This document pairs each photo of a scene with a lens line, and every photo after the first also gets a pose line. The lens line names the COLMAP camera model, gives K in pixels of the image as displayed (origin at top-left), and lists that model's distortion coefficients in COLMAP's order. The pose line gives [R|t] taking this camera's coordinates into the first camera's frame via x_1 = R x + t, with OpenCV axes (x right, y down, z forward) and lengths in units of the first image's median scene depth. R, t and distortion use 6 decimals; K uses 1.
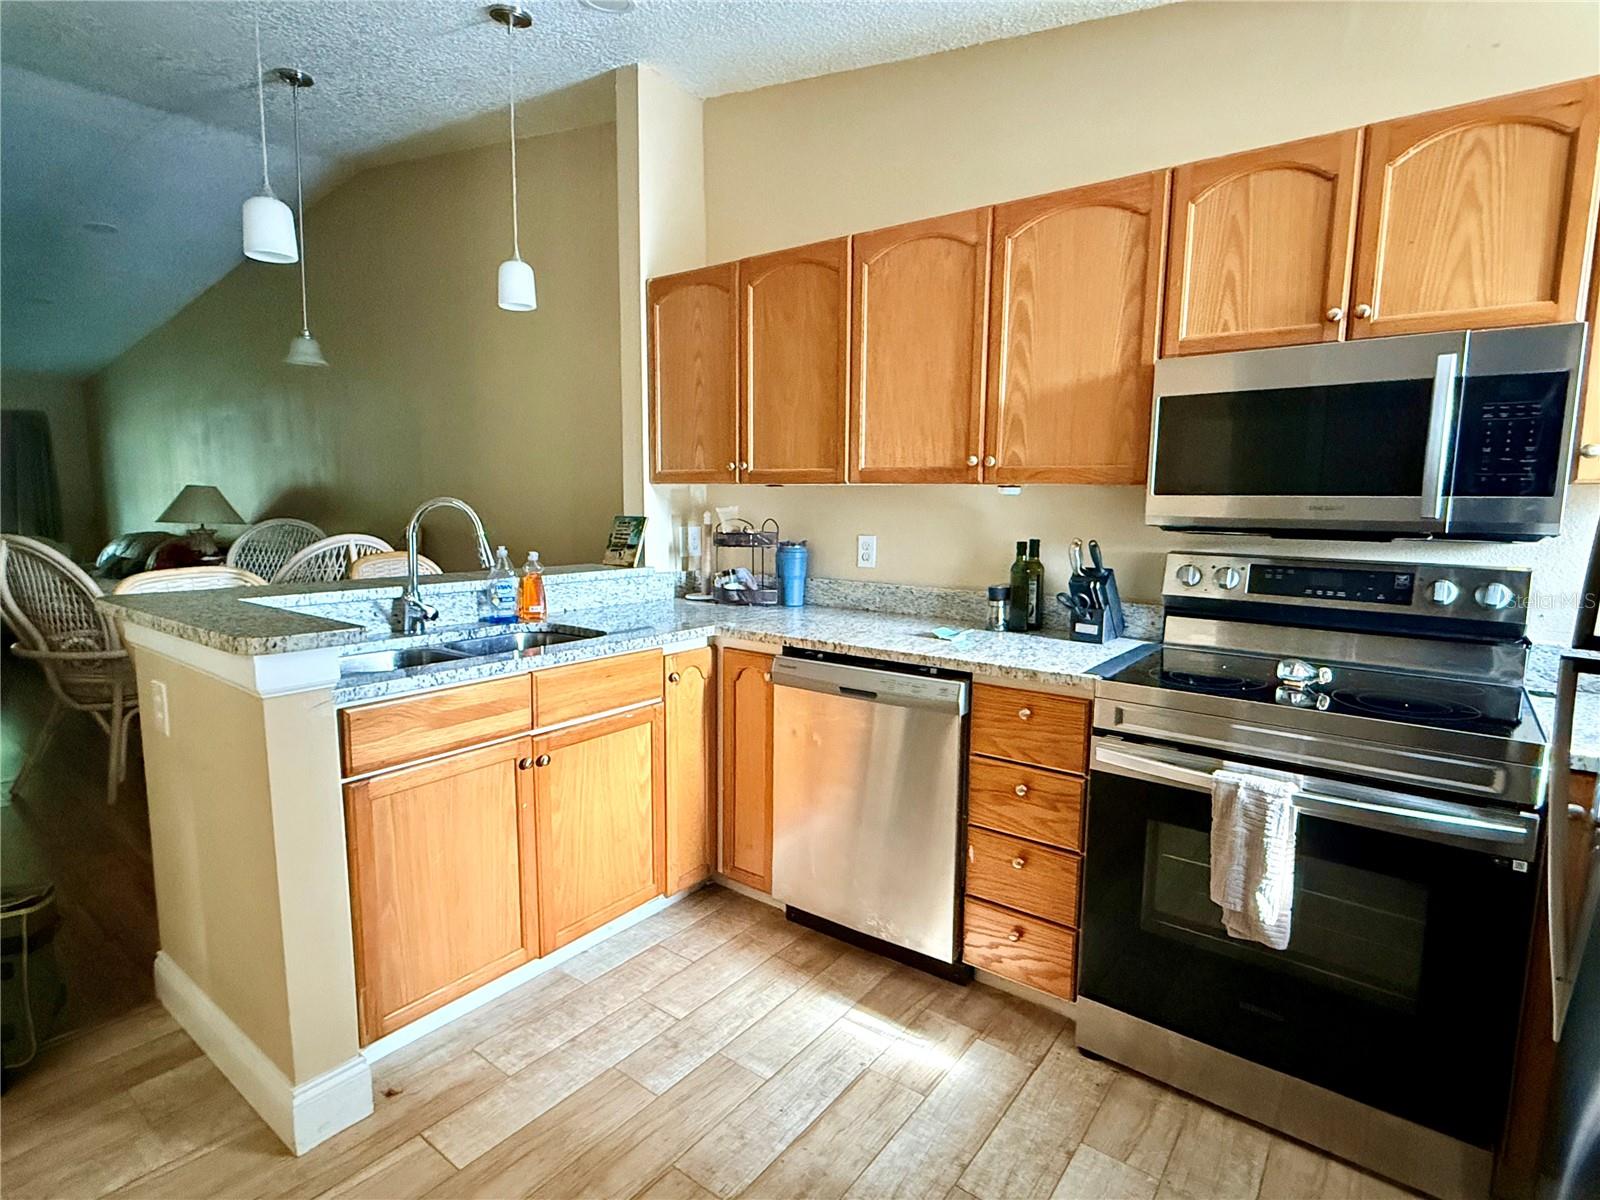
lens RADIAL K [[820.5, 0, 793.5], [0, 820.5, 600.7], [0, 0, 1]] dist [0.000247, 0.000849]
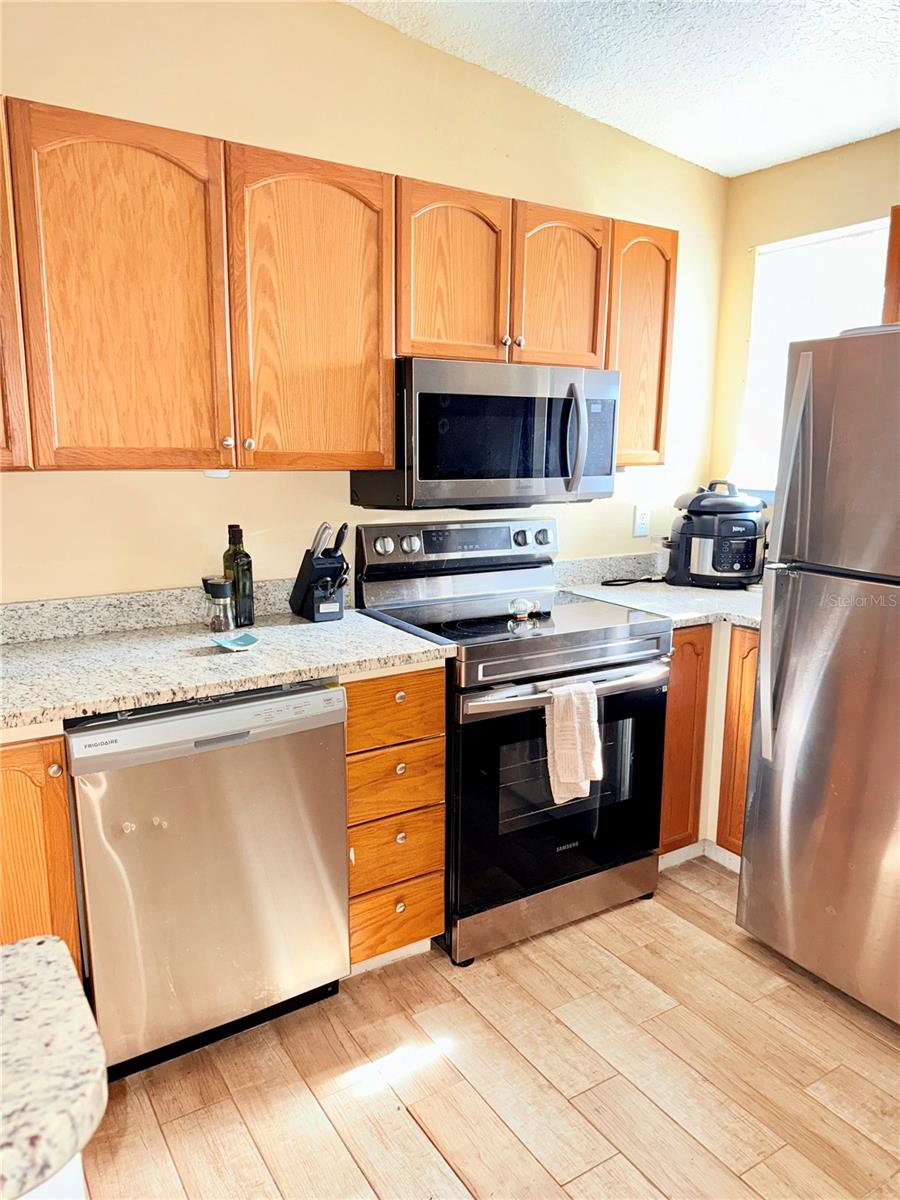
lens RADIAL K [[854.1, 0, 453.1], [0, 854.1, 606.6], [0, 0, 1]] dist [0.187453, -0.396719]
pose [[0.333342, -0.186572, 0.924161, -0.625539], [0.111950, 0.981122, 0.157691, -0.127692], [-0.936136, 0.050895, 0.347936, 0.503329]]
